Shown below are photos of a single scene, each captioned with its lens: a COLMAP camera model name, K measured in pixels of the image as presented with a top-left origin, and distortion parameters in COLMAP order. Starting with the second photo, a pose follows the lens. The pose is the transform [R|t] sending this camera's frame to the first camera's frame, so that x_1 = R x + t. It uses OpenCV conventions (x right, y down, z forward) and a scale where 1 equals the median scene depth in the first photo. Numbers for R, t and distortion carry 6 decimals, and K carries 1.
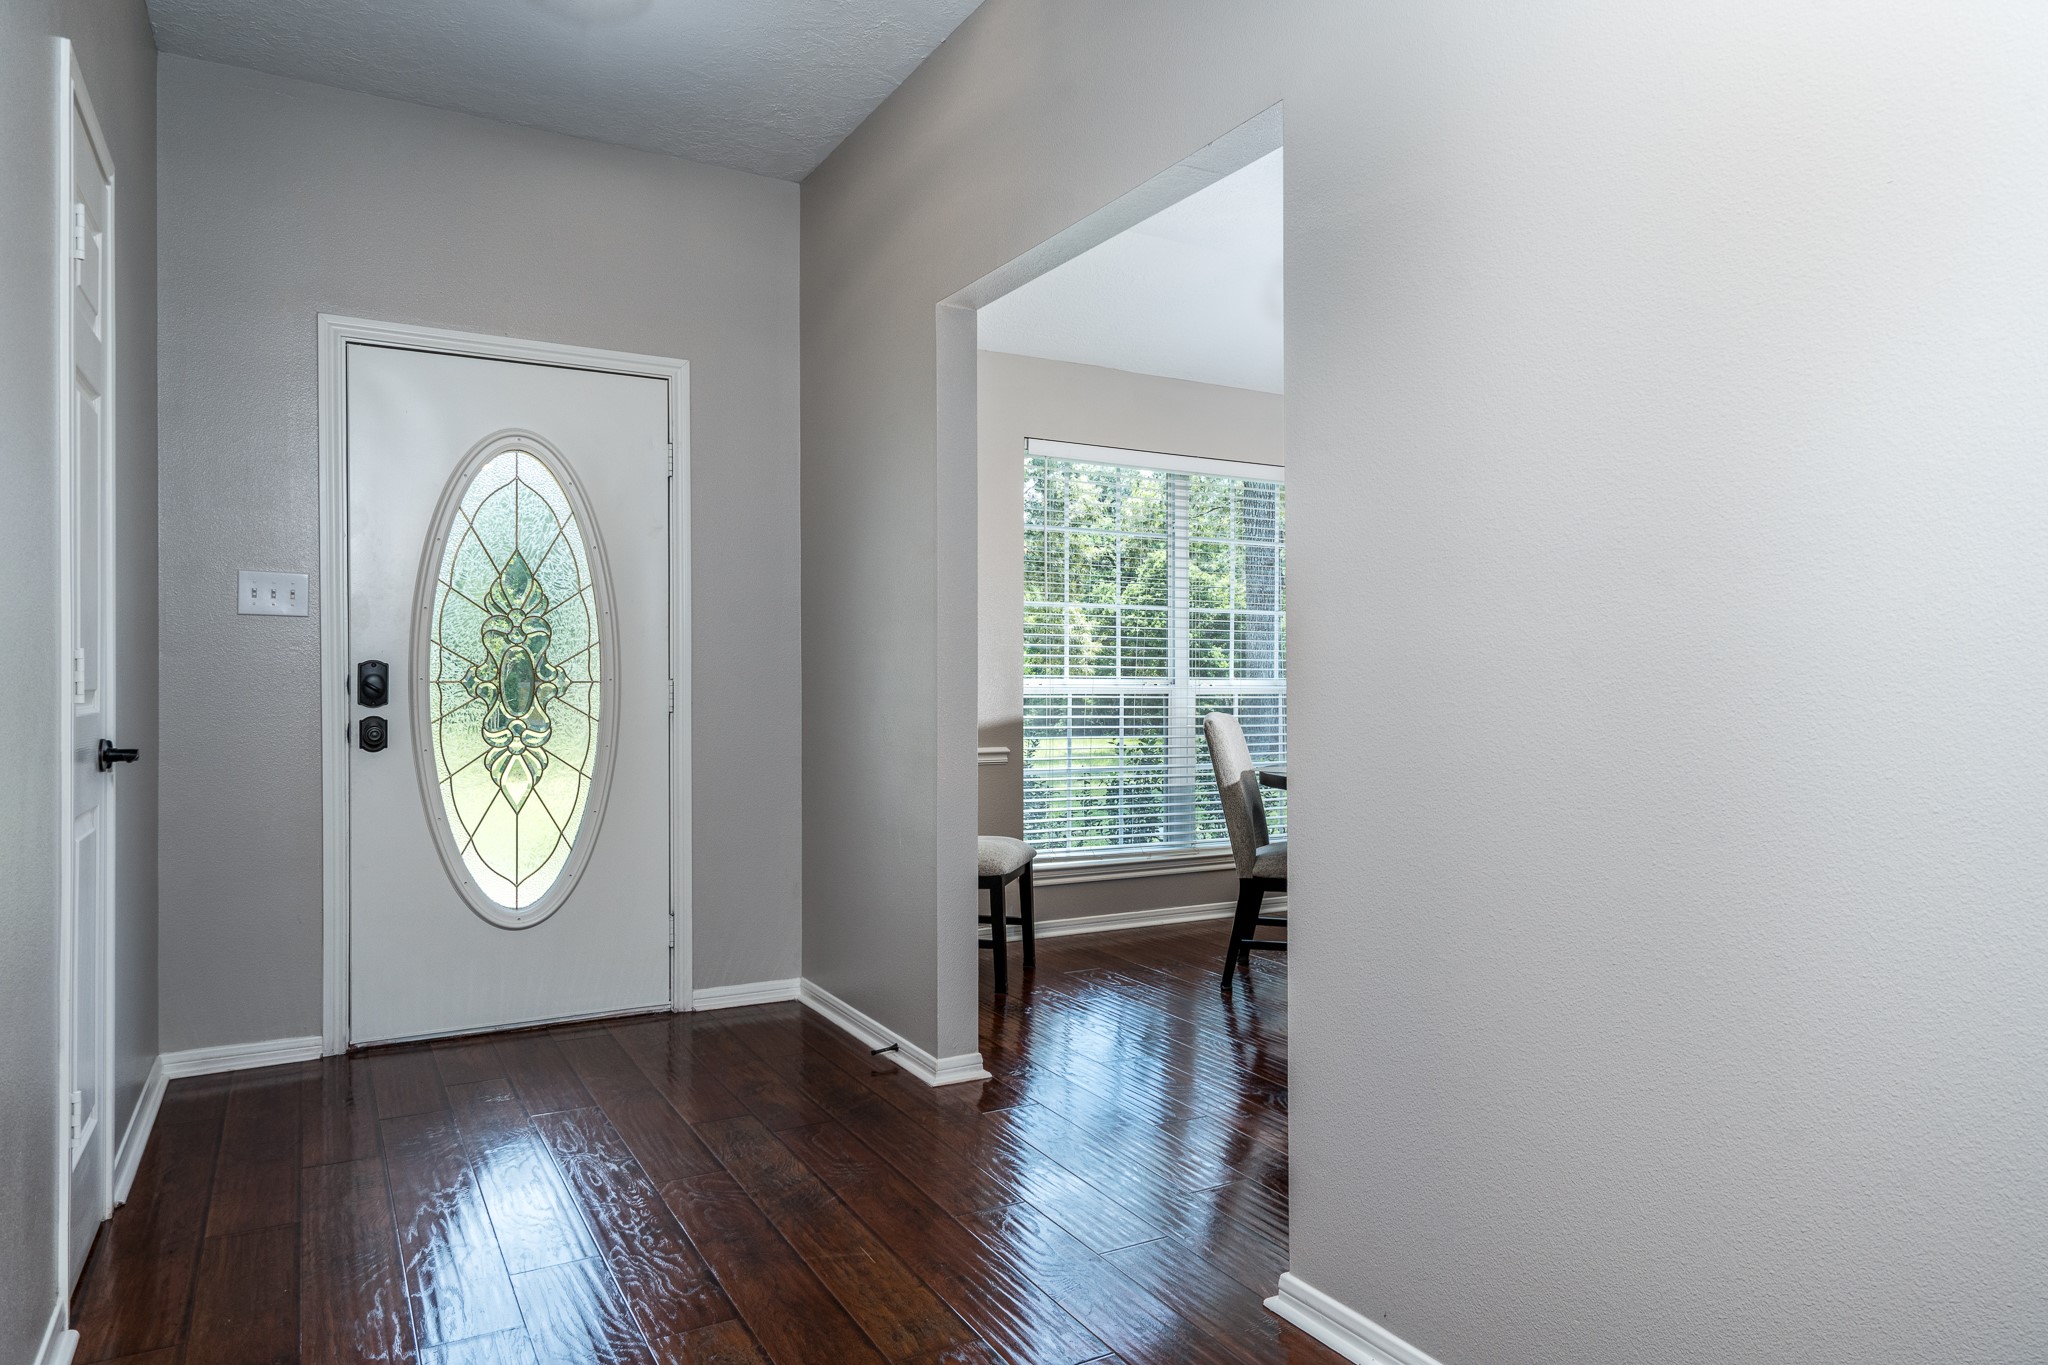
lens RADIAL K [[1289.4, 0, 1024.0], [0, 1289.4, 682.5], [0, 0, 1]] dist [-0.001369, -0.000036]
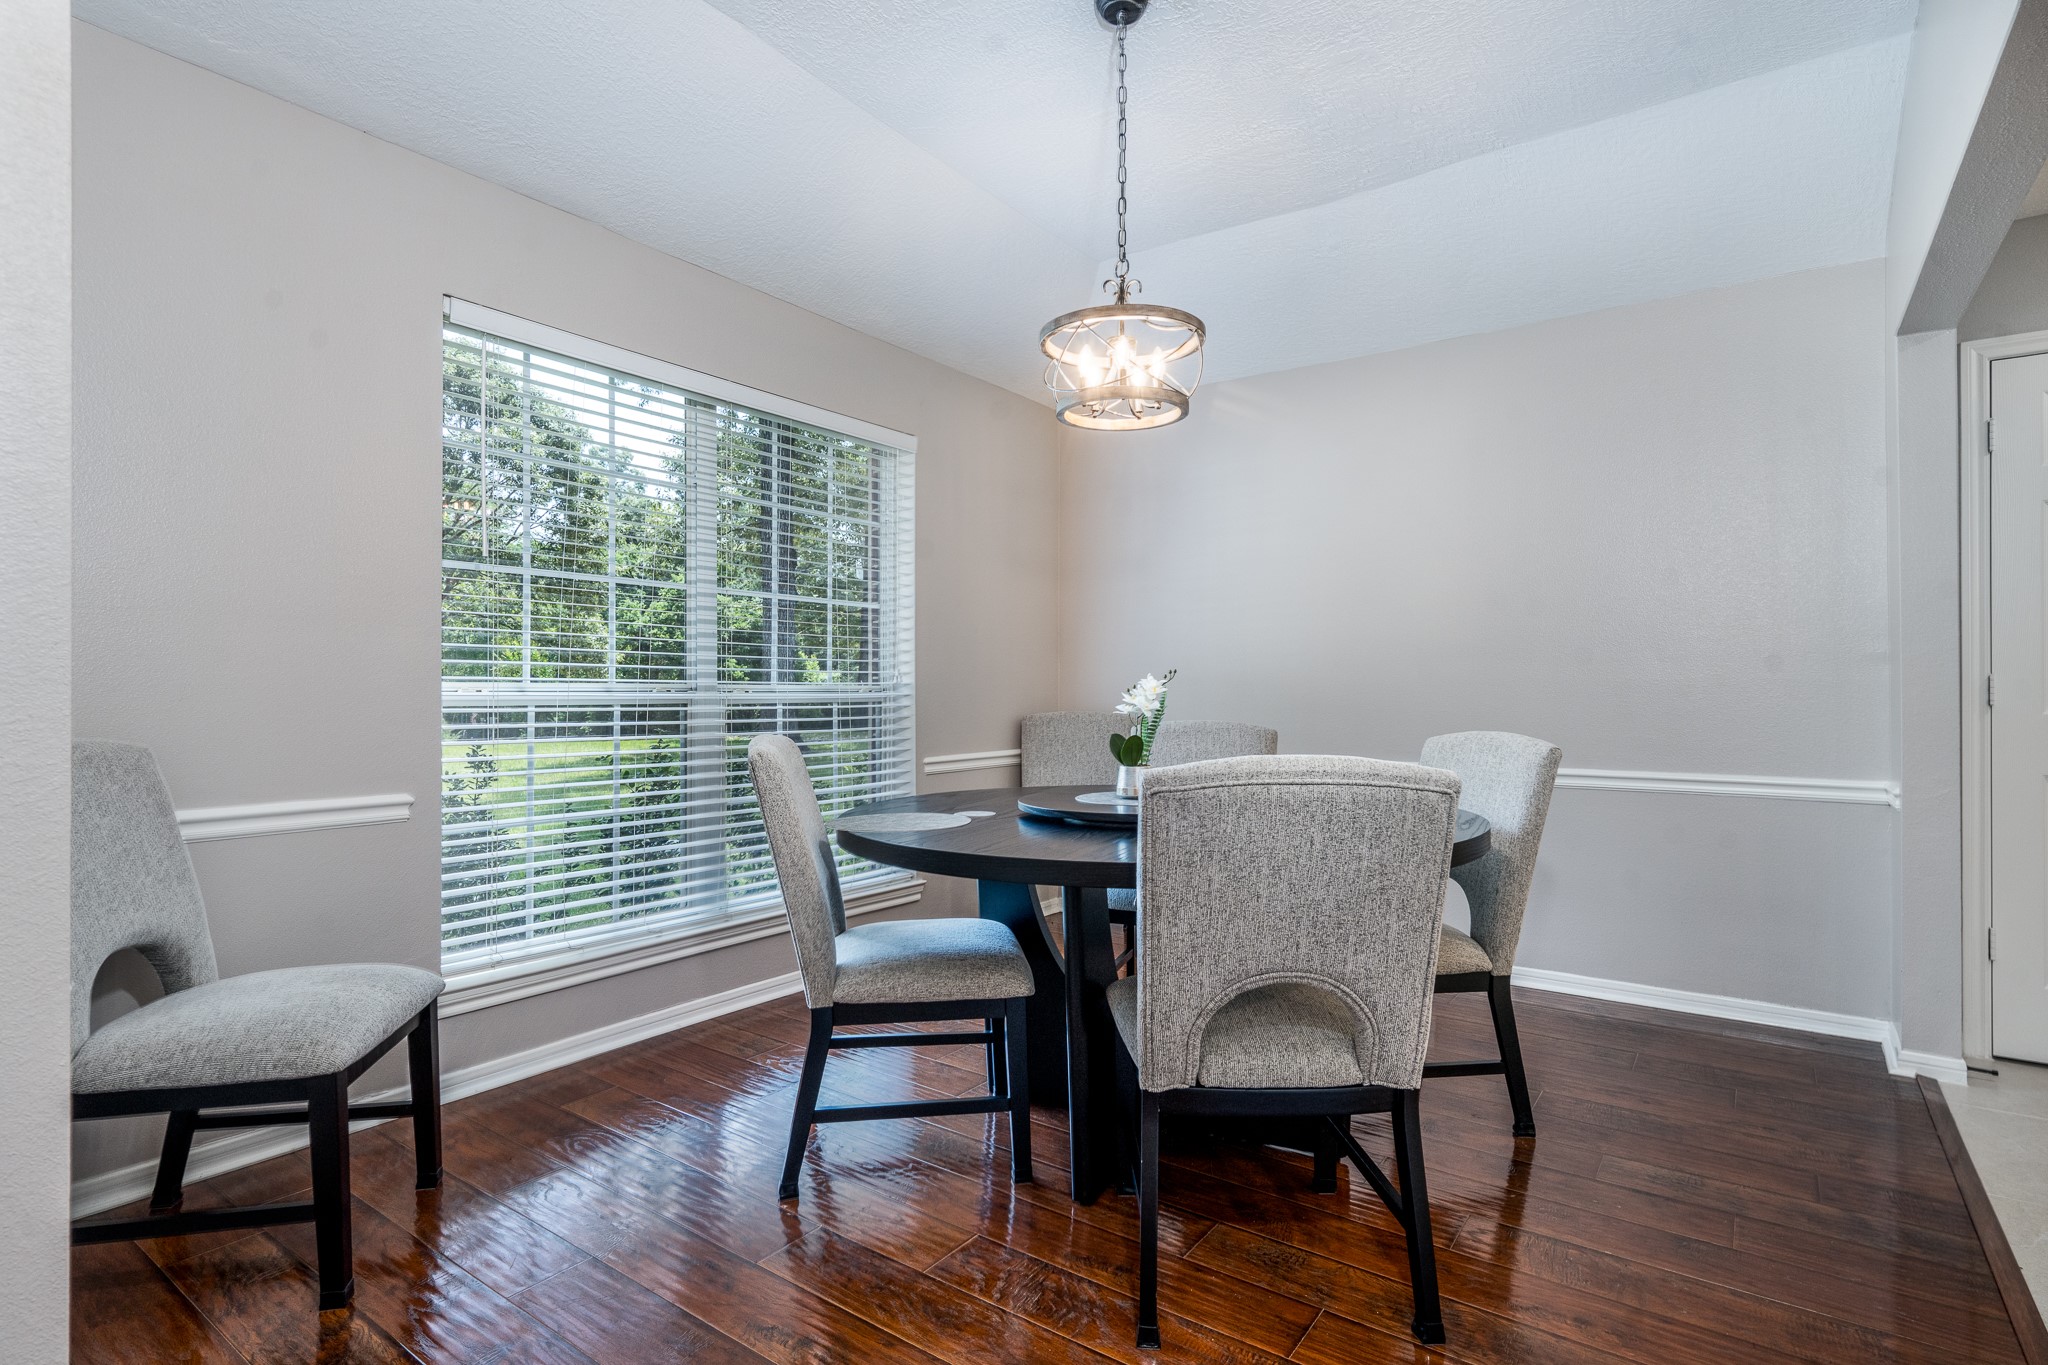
lens RADIAL K [[997.5, 0, 1024.0], [0, 997.5, 682.5], [0, 0, 1]] dist [0.032319, 0.000171]
pose [[0.907094, 0.000381, 0.420927, 0.047319], [0.002344, 0.999980, -0.005955, 0.000713], [-0.420921, 0.006388, 0.907075, 0.421305]]
